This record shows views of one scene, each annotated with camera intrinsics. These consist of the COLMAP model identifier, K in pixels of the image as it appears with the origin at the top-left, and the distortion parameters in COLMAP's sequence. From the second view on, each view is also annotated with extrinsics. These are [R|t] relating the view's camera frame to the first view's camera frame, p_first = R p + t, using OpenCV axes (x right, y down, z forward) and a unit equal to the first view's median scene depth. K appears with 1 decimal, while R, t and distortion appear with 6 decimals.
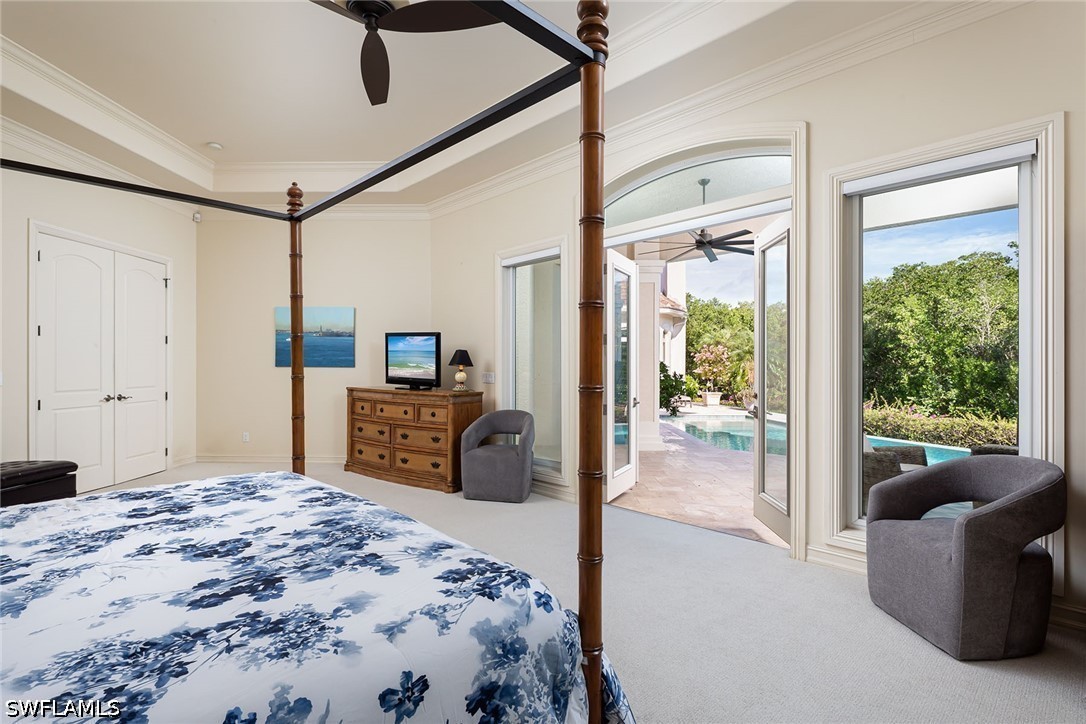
lens RADIAL K [[527.0, 0, 543.1], [0, 527.0, 363.4], [0, 0, 1]] dist [0.004592, -0.002704]
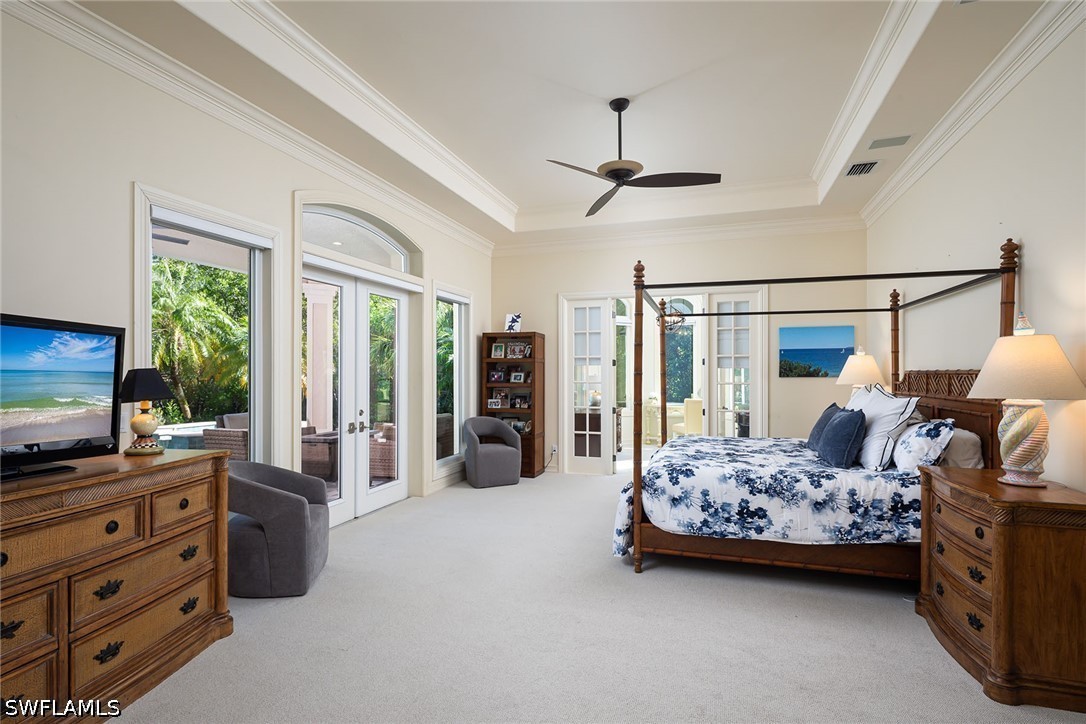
lens RADIAL K [[527.0, 0, 543.5], [0, 527.0, 365.8], [0, 0, 1]] dist [0.004592, -0.002704]
pose [[-0.451672, 0.009672, 0.892131, -0.760746], [0.004375, 0.999953, -0.008626, -0.023530], [-0.892173, 0.000007, -0.451694, 0.888862]]
